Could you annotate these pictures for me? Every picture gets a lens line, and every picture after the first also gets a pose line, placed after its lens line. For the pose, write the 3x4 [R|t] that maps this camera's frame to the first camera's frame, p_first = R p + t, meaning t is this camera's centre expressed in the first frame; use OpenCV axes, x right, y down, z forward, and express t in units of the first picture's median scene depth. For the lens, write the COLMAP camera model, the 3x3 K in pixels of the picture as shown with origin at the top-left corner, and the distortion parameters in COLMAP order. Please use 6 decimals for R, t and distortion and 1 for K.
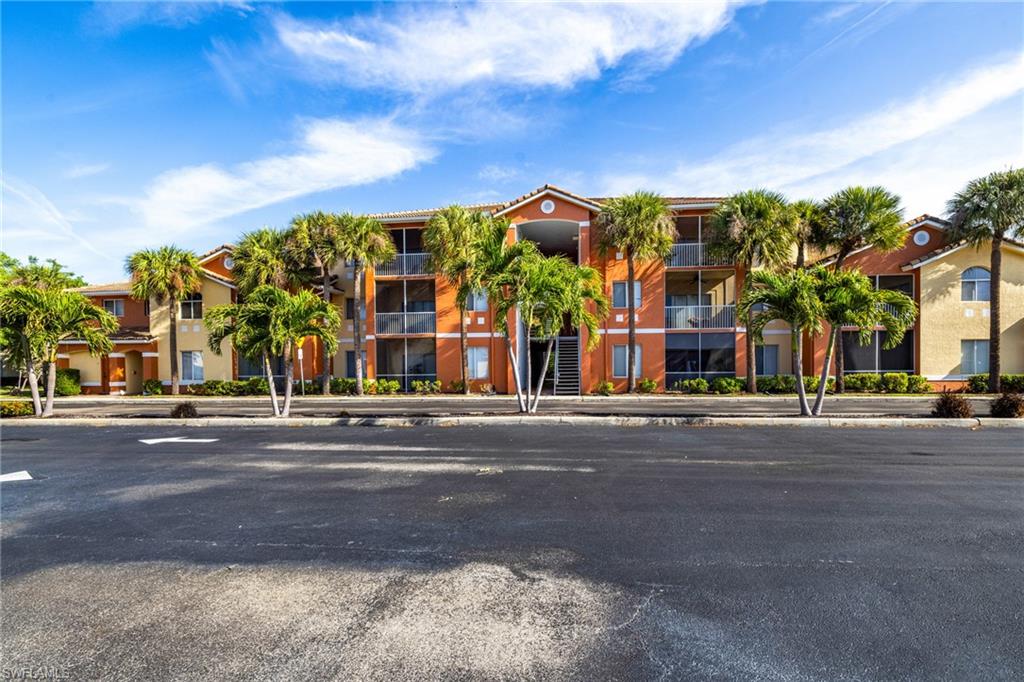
lens RADIAL K [[495.1, 0, 513.2], [0, 495.1, 359.4], [0, 0, 1]] dist [-0.000655, 0.000508]
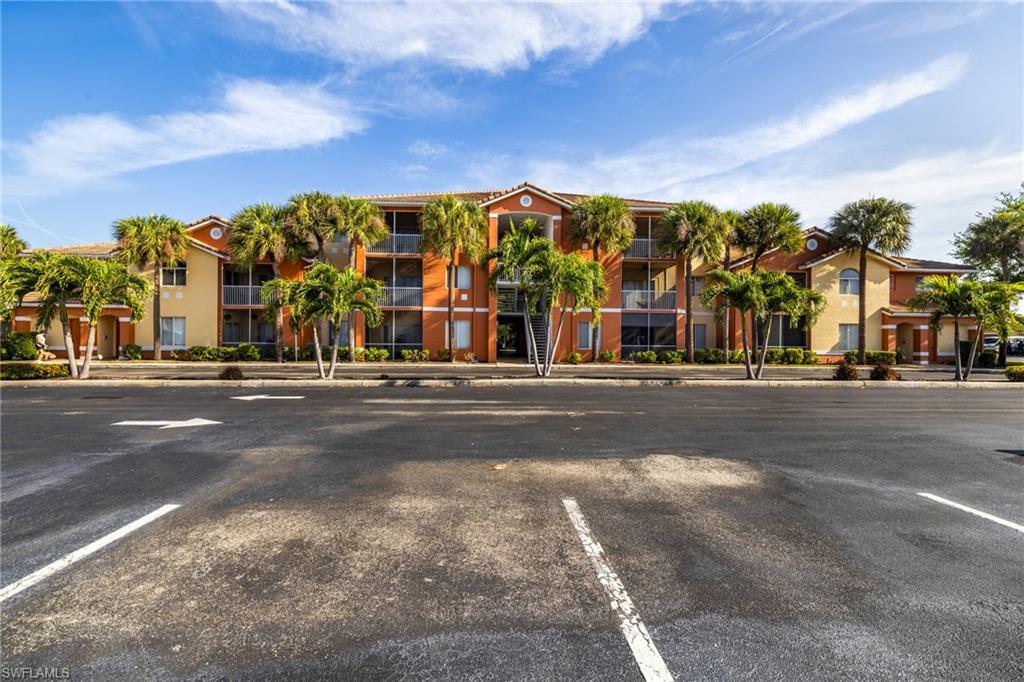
lens RADIAL K [[472.5, 0, 516.7], [0, 472.5, 329.4], [0, 0, 1]] dist [0.001076, 0.000165]
pose [[0.986238, 0.020744, 0.164027, -0.122439], [-0.020287, 0.999784, -0.004464, -0.001926], [-0.164084, 0.001075, 0.986446, -0.083728]]
